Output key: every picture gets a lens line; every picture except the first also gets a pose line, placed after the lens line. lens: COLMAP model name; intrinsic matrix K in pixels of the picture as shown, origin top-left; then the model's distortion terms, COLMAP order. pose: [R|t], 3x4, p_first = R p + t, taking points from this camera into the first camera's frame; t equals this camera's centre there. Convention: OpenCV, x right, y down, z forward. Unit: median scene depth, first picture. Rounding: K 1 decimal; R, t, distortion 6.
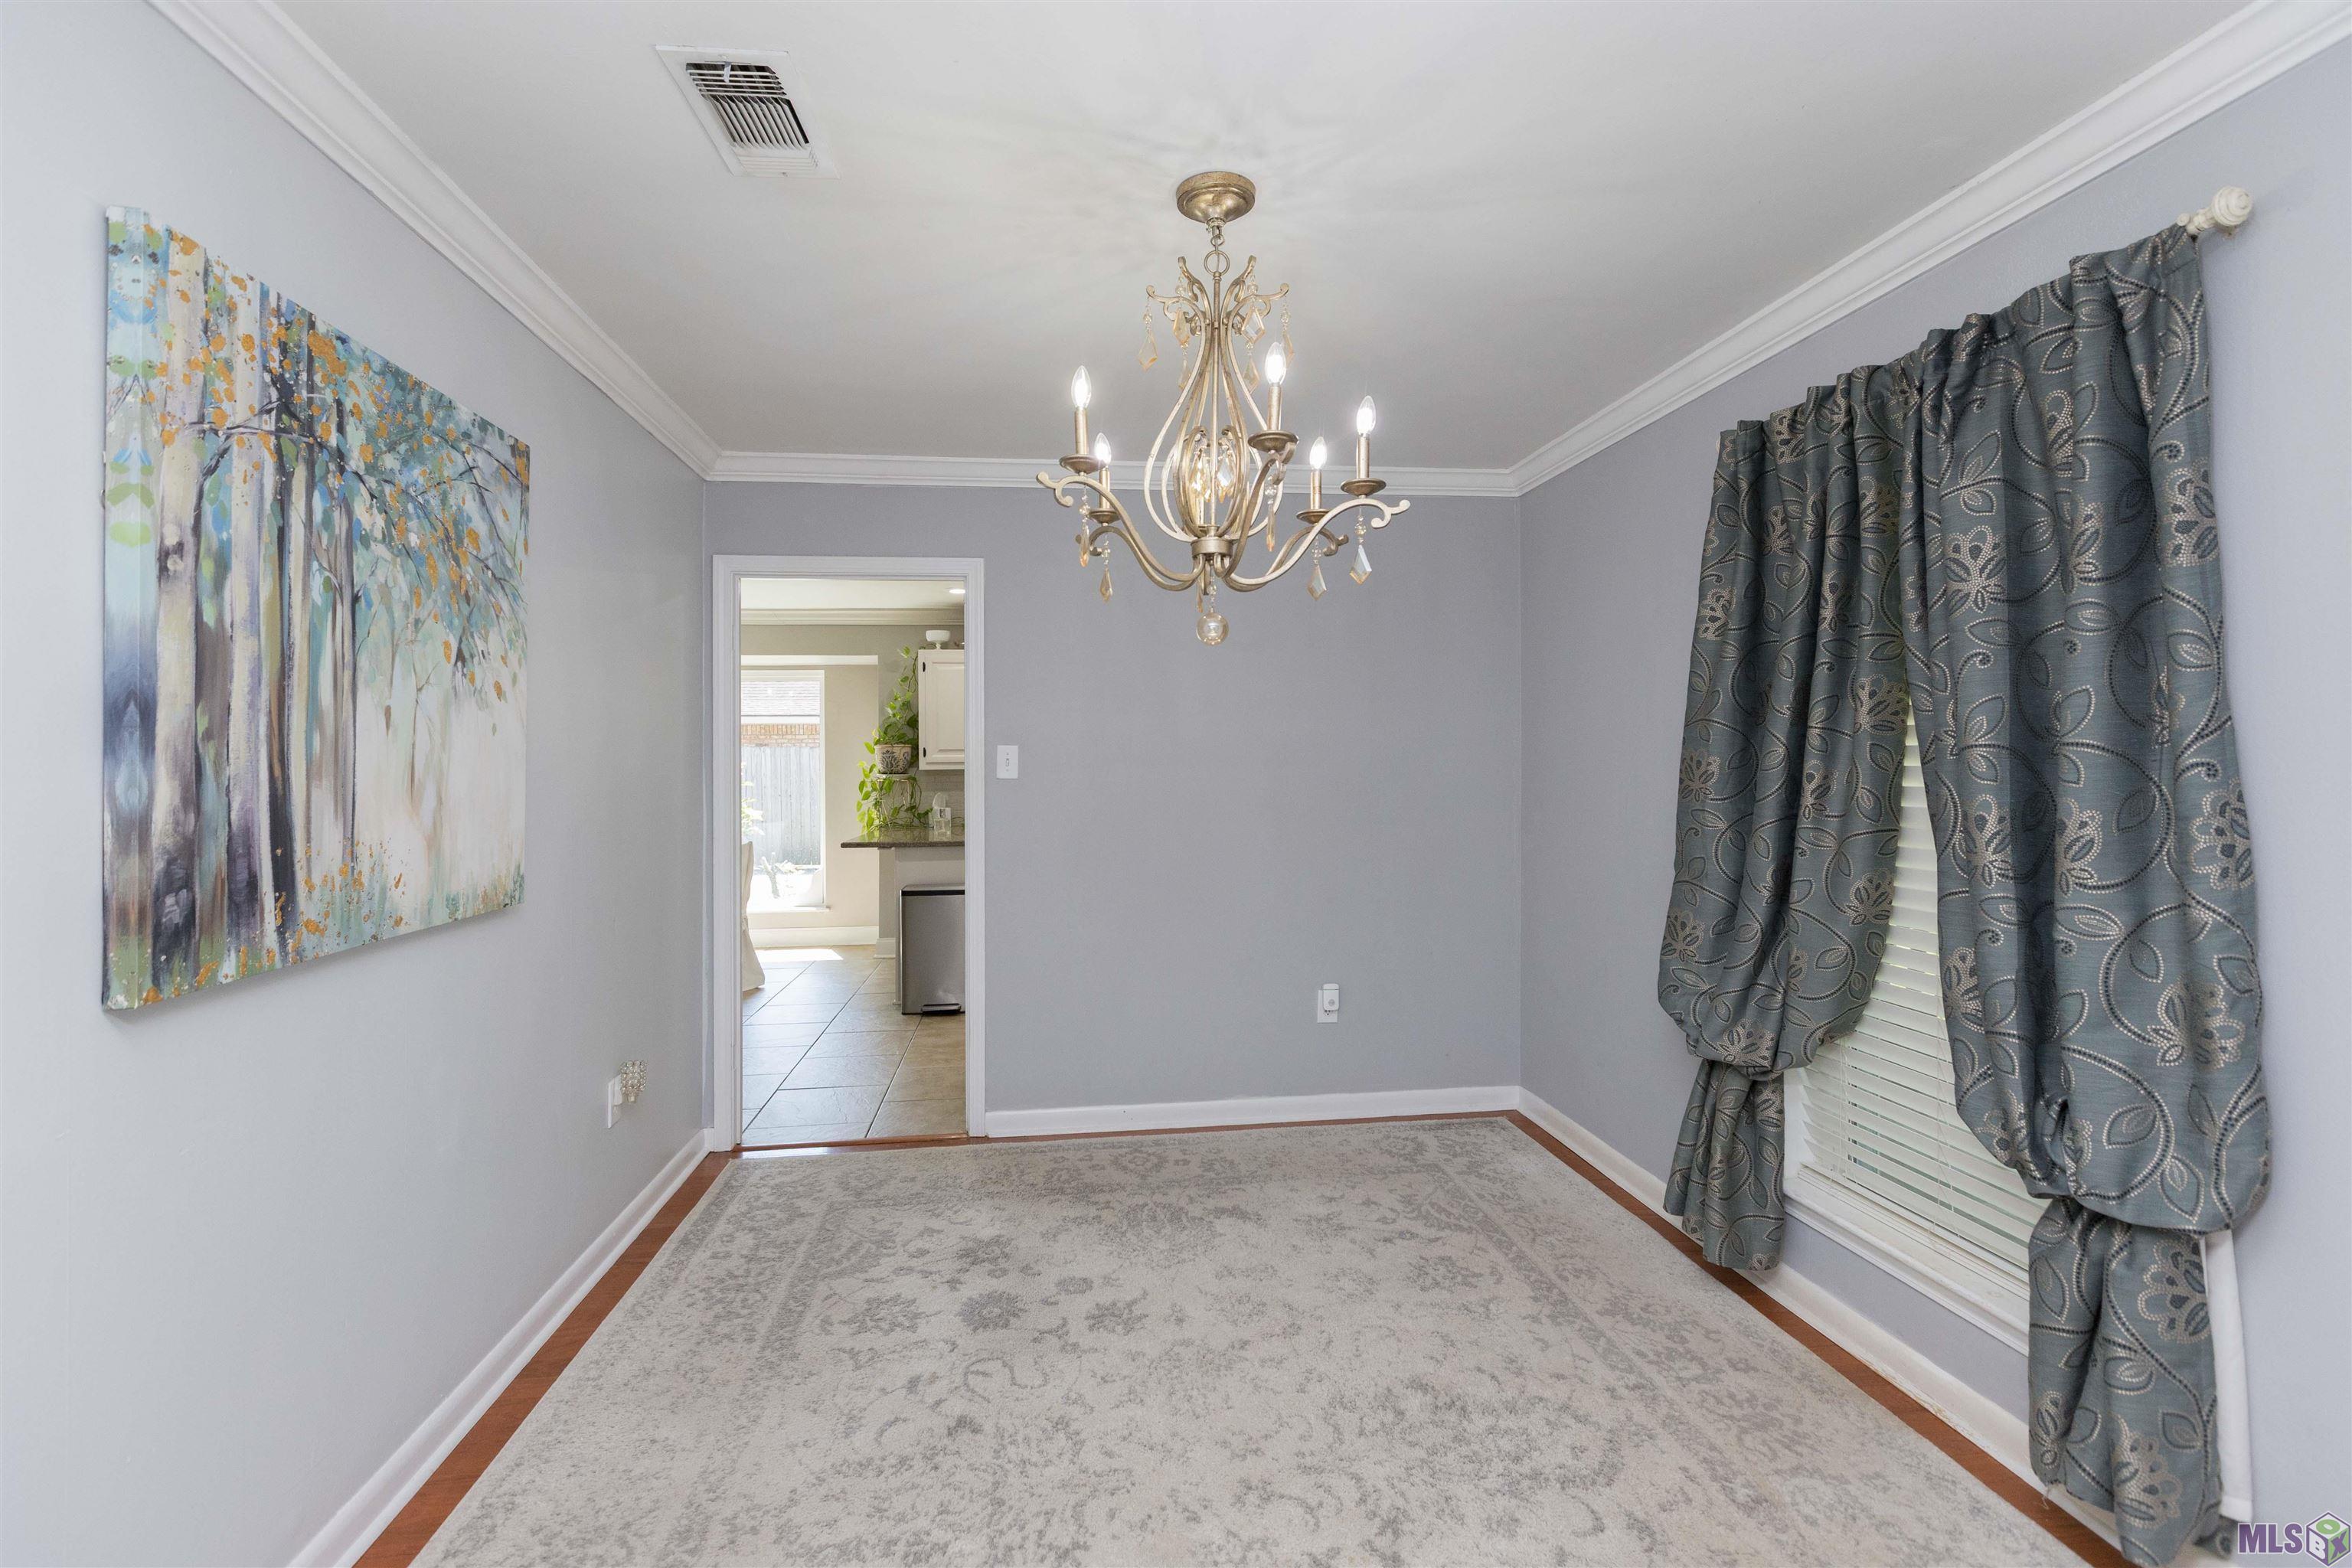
lens RADIAL K [[1059.2, 0, 1178.2], [0, 1059.2, 788.0], [0, 0, 1]] dist [0.002213, 0.000232]
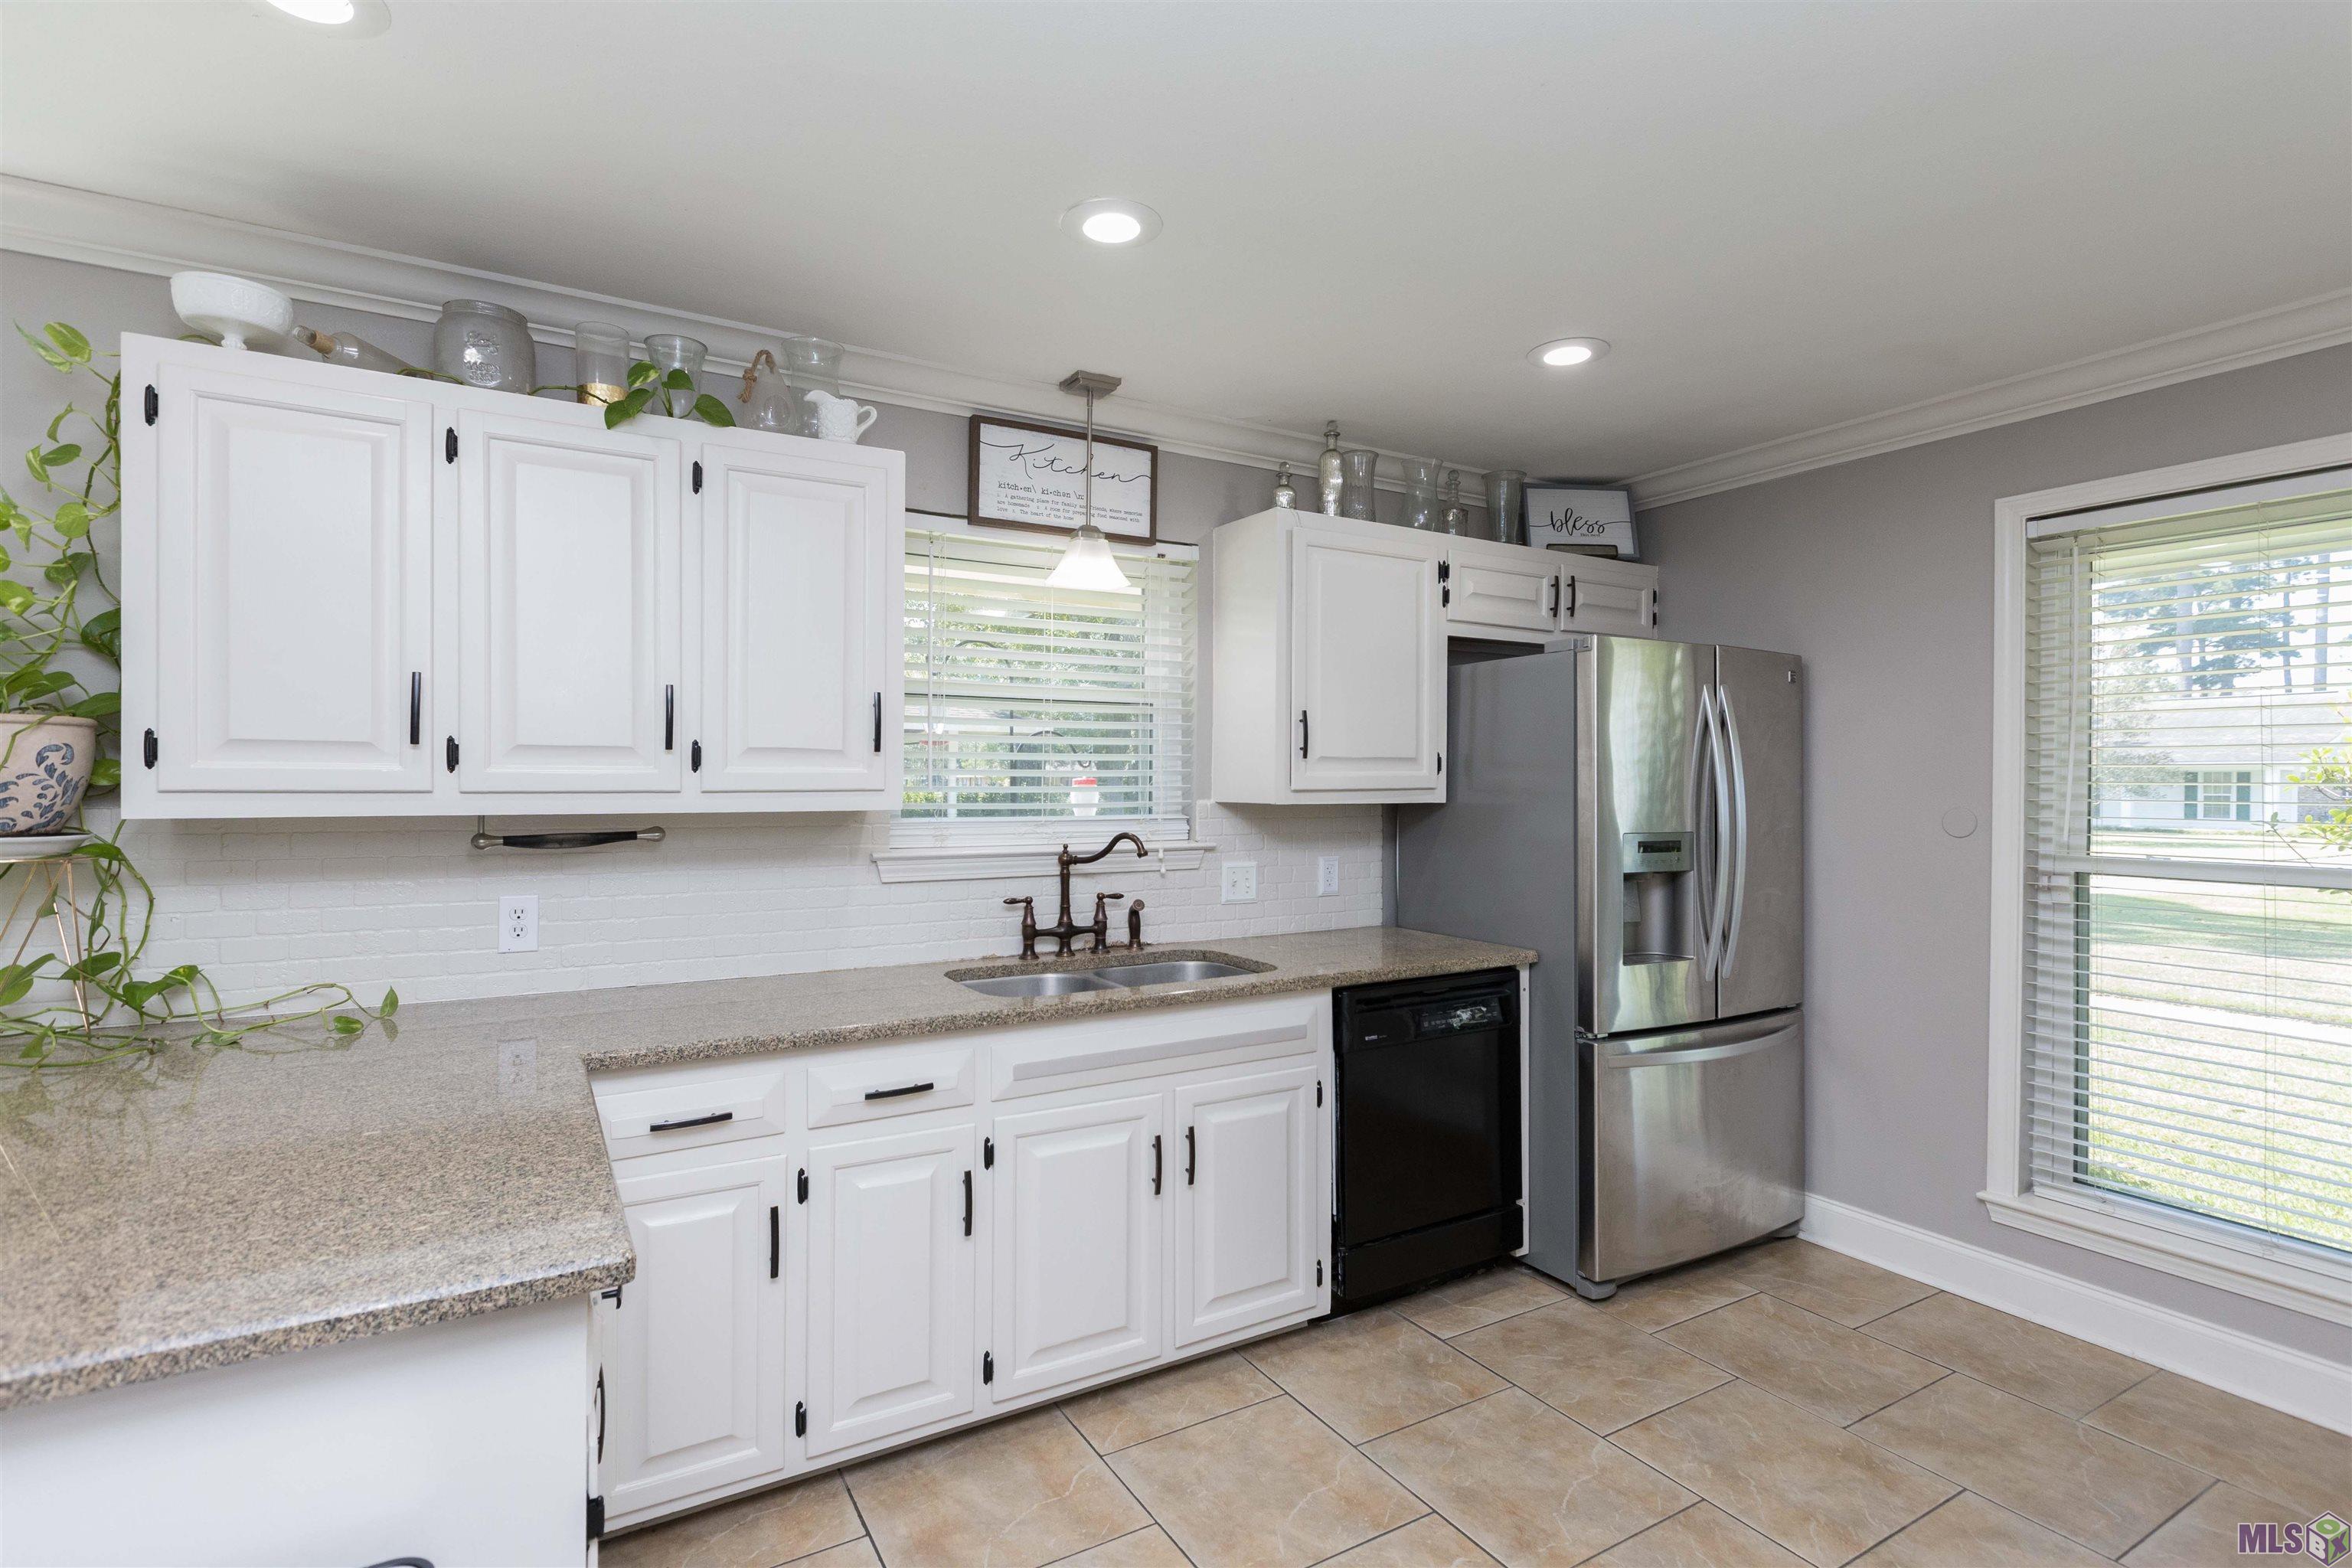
lens RADIAL K [[1129.9, 0, 1151.9], [0, 1129.9, 785.8], [0, 0, 1]] dist [0.000622, -0.000254]
pose [[0.921739, 0.000893, 0.387811, -0.747435], [0.004339, 0.999911, -0.012616, -0.122523], [-0.387788, 0.013311, 0.921653, 3.938934]]
